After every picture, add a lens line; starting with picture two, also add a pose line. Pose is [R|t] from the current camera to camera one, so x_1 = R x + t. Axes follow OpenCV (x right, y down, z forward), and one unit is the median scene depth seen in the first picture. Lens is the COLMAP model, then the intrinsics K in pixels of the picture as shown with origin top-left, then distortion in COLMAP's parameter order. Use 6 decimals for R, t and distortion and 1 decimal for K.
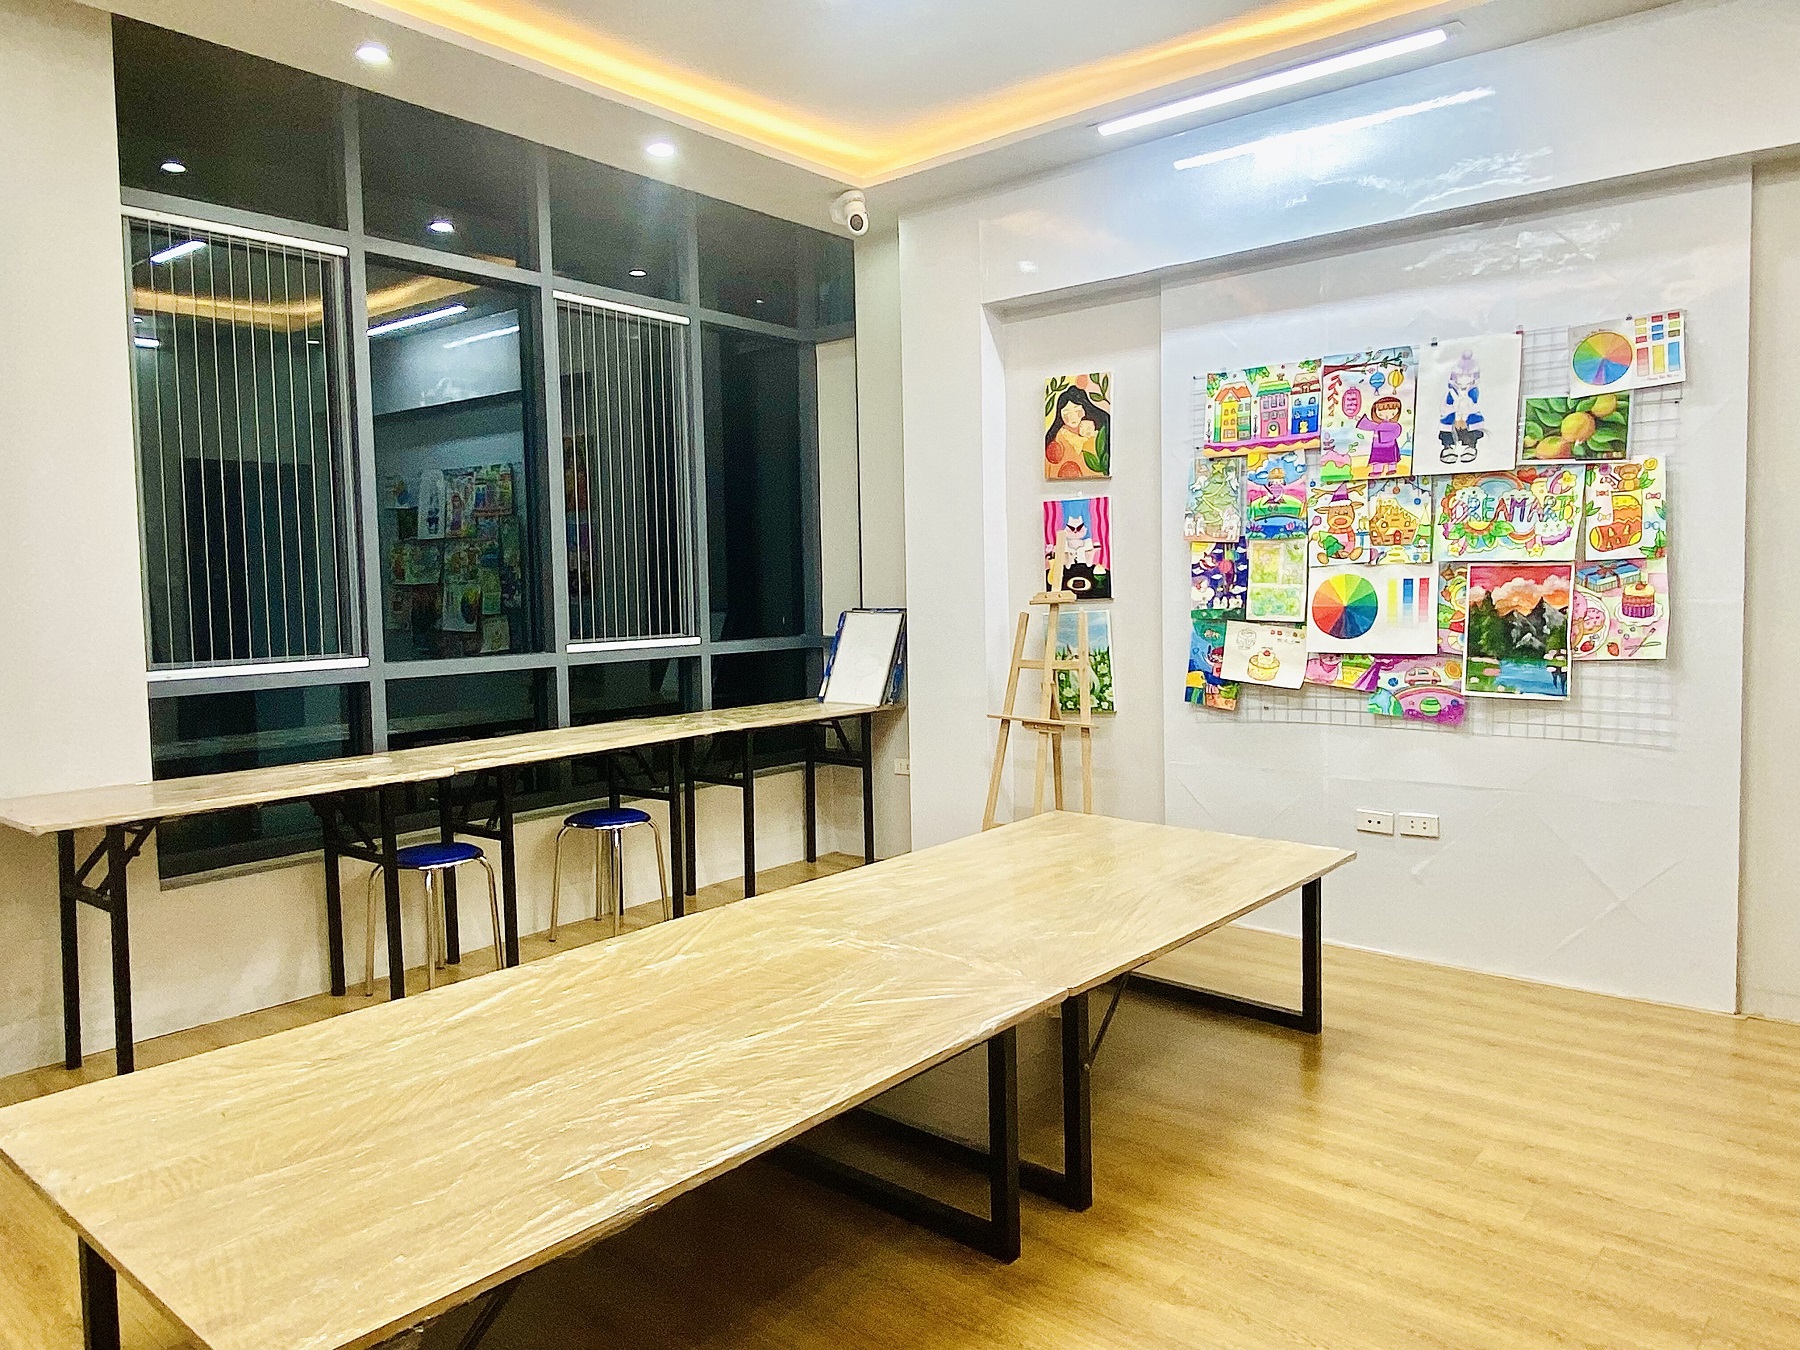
lens RADIAL K [[1233.4, 0, 902.5], [0, 1233.4, 670.4], [0, 0, 1]] dist [-0.002275, -0.002311]
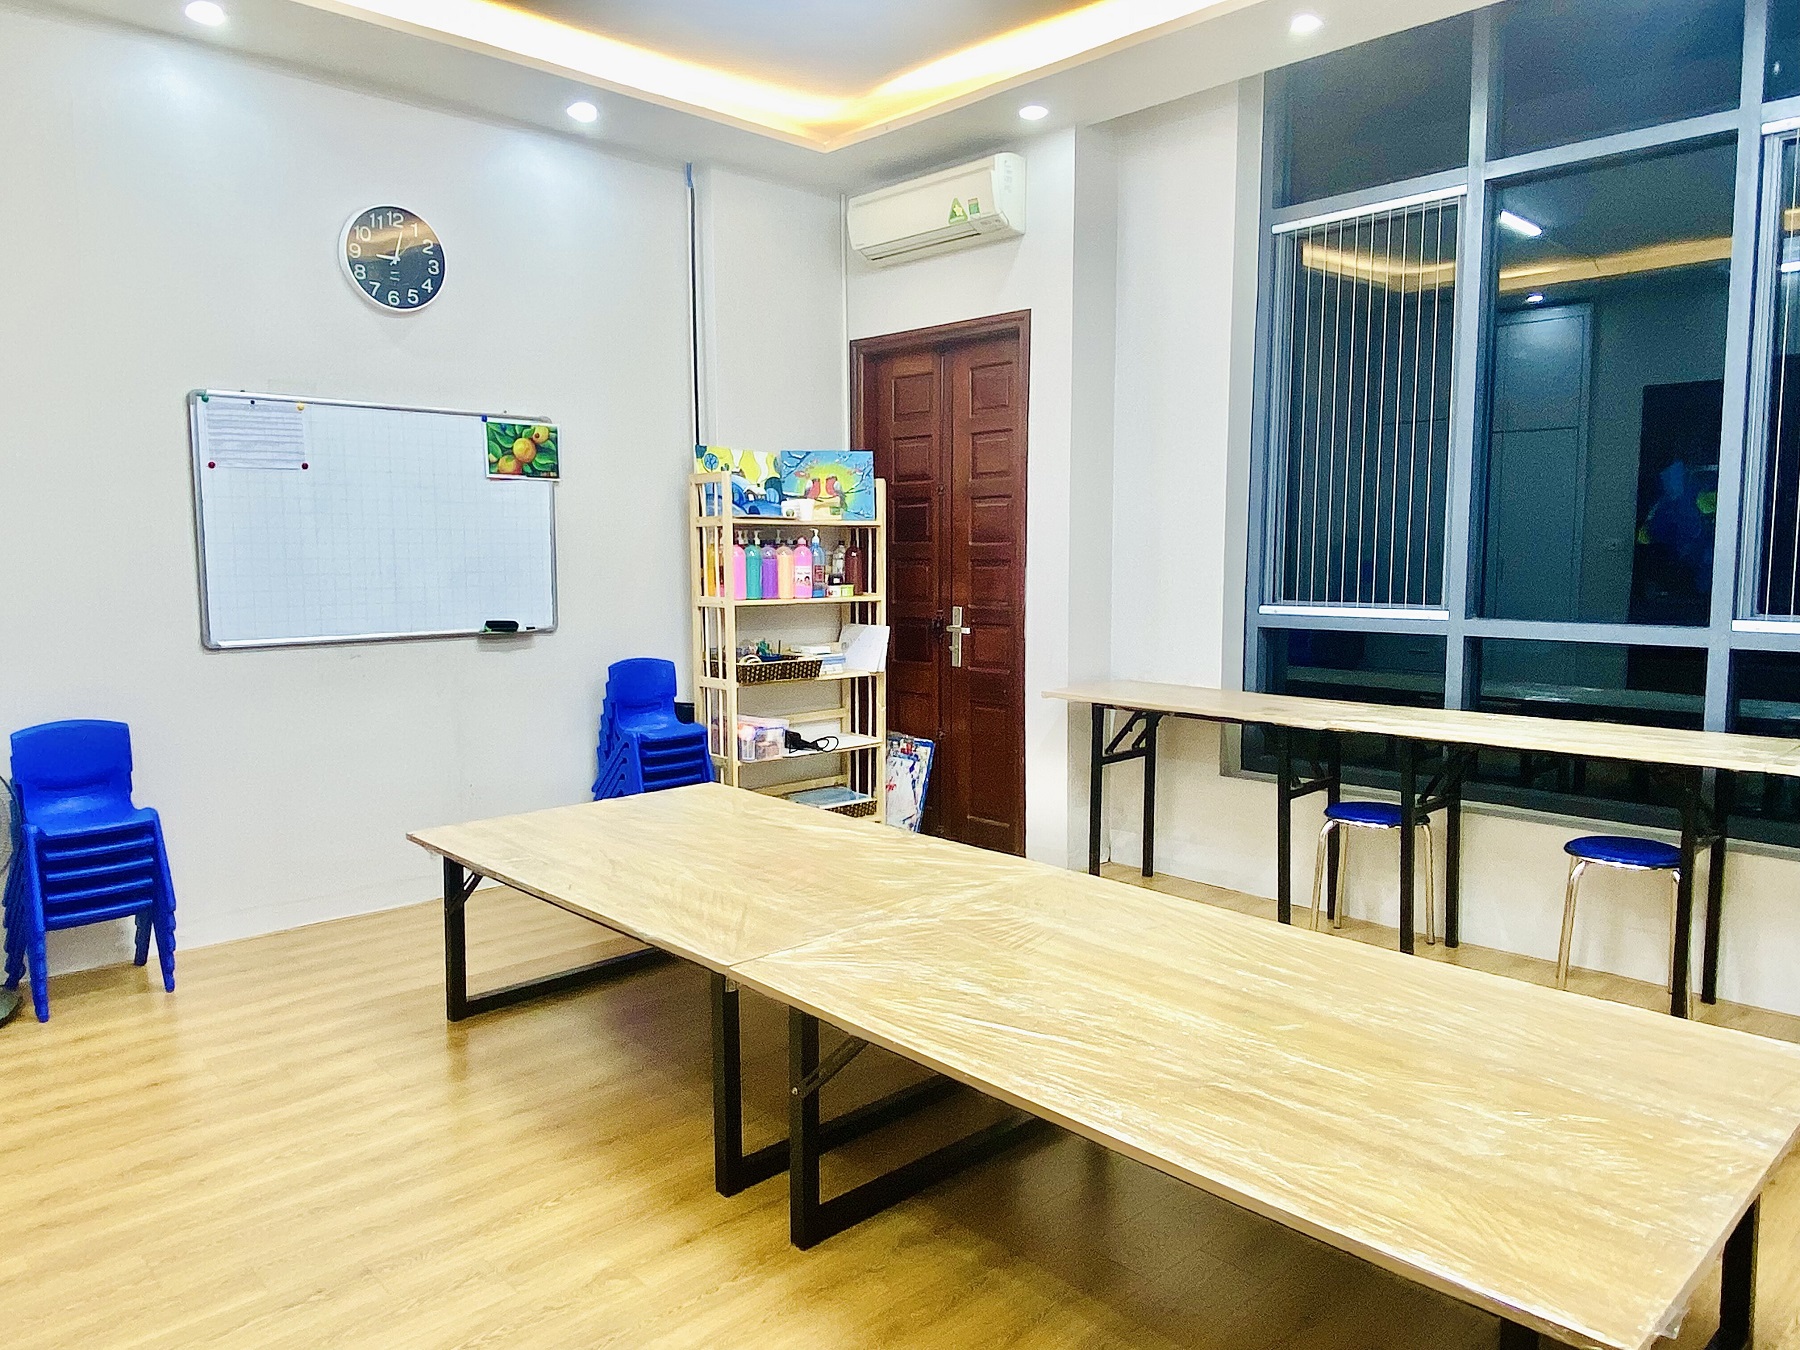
lens RADIAL K [[1233.4, 0, 902.5], [0, 1233.4, 670.4], [0, 0, 1]] dist [-0.002275, -0.002311]
pose [[-0.114591, 0.120730, -0.986049, 0.596985], [-0.068680, 0.989250, 0.129104, -0.061299], [0.991036, 0.082516, -0.105067, 0.695854]]
